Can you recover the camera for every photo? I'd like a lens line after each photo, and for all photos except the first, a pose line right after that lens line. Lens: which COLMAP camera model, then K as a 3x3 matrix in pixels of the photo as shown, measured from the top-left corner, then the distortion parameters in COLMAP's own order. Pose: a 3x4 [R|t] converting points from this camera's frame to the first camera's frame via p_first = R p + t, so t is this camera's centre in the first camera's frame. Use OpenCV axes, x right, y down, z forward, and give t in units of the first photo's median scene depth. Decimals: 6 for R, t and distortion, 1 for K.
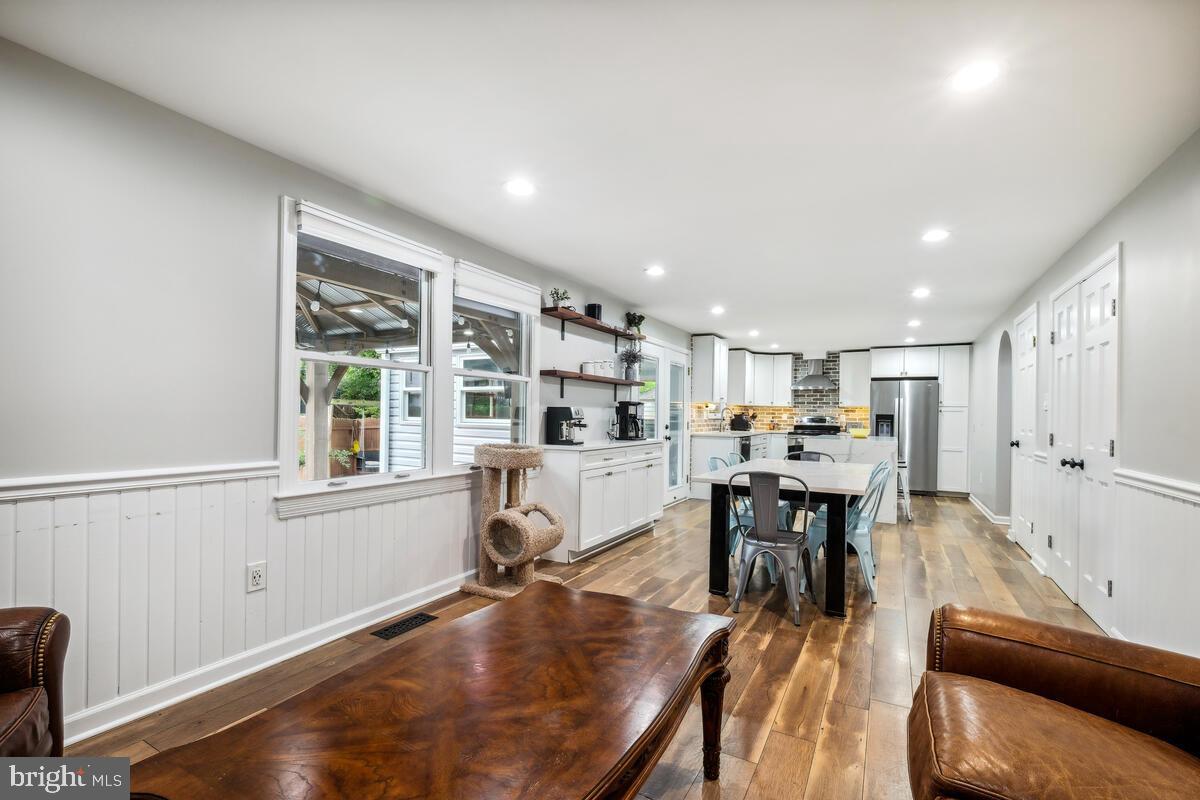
lens RADIAL K [[526.1, 0, 593.3], [0, 526.1, 408.0], [0, 0, 1]] dist [0.003606, -0.001408]
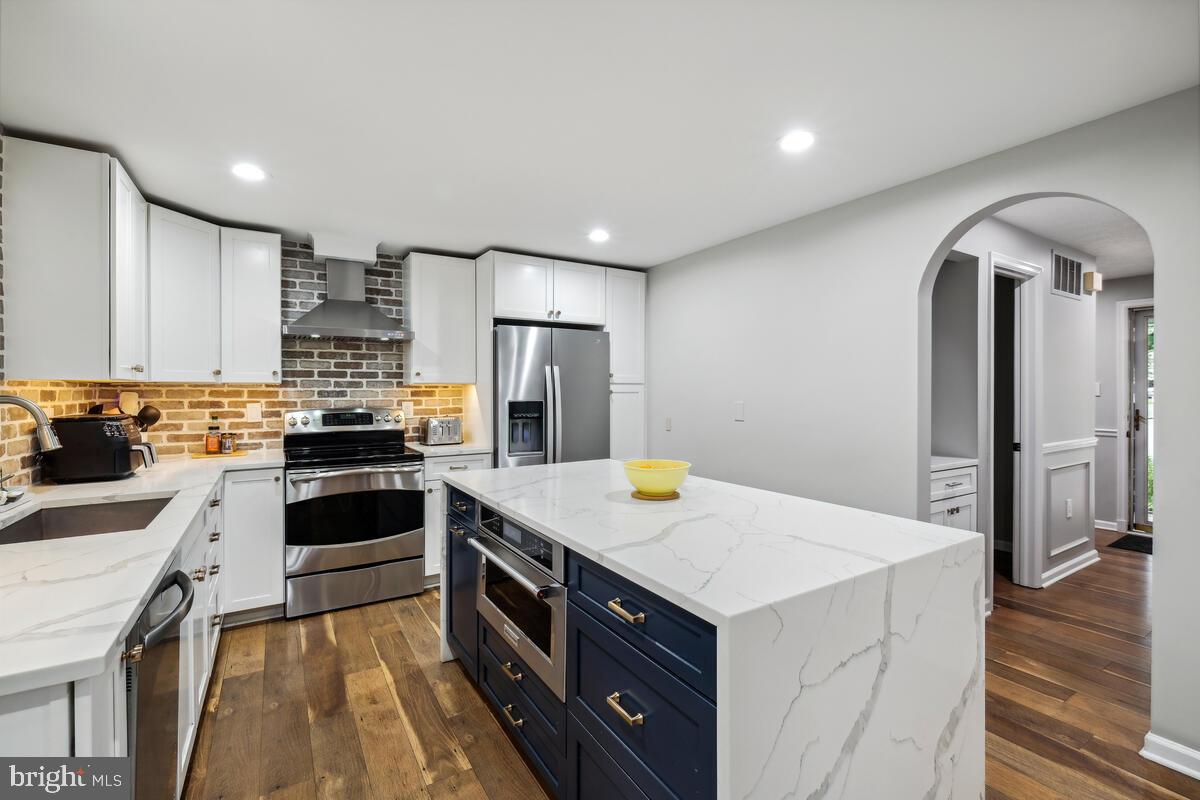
lens RADIAL K [[526.1, 0, 603.2], [0, 526.1, 389.4], [0, 0, 1]] dist [0.003606, -0.001408]
pose [[0.473325, -0.017145, 0.880721, 0.175481], [0.000659, 0.999817, 0.019109, -0.005991], [-0.880887, -0.008465, 0.473250, 0.673316]]
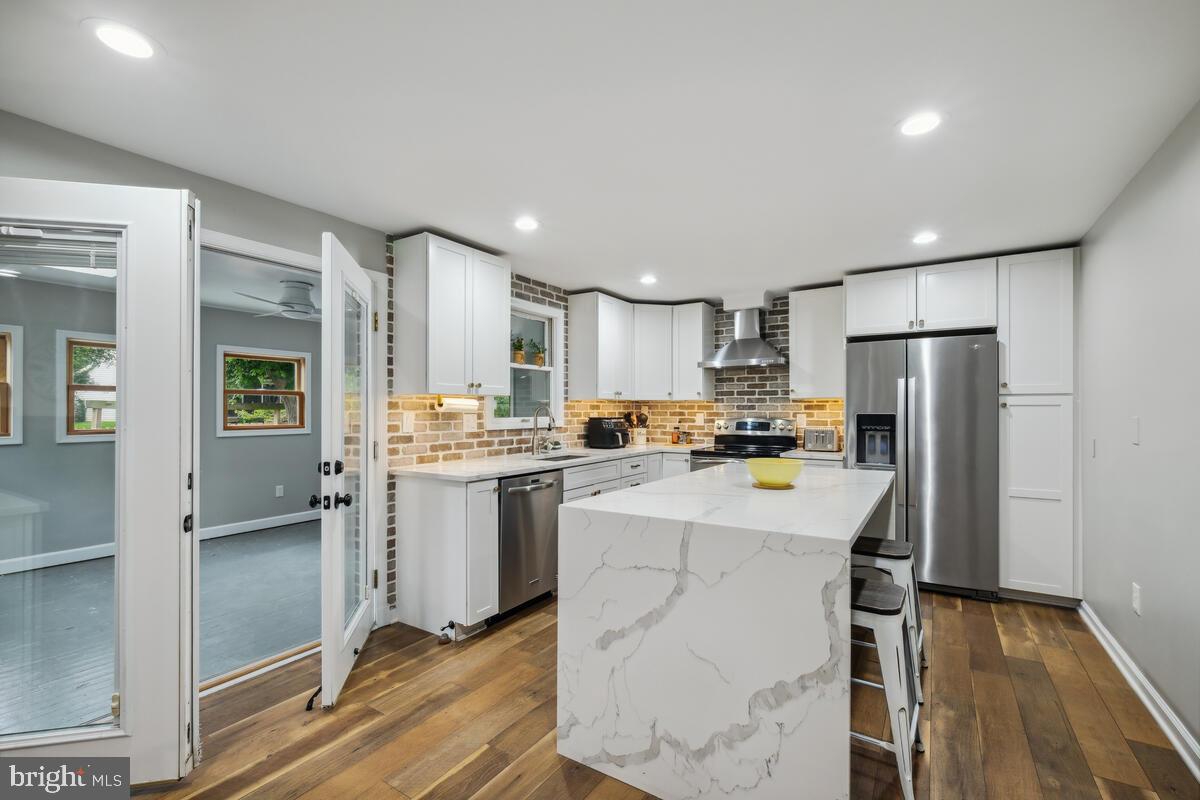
lens RADIAL K [[526.1, 0, 587.3], [0, 526.1, 397.6], [0, 0, 1]] dist [0.003606, -0.001408]
pose [[0.997831, -0.017930, -0.063341, 0.305012], [0.017065, 0.999754, -0.014158, -0.000148], [0.063579, 0.013046, 0.997891, 0.483525]]
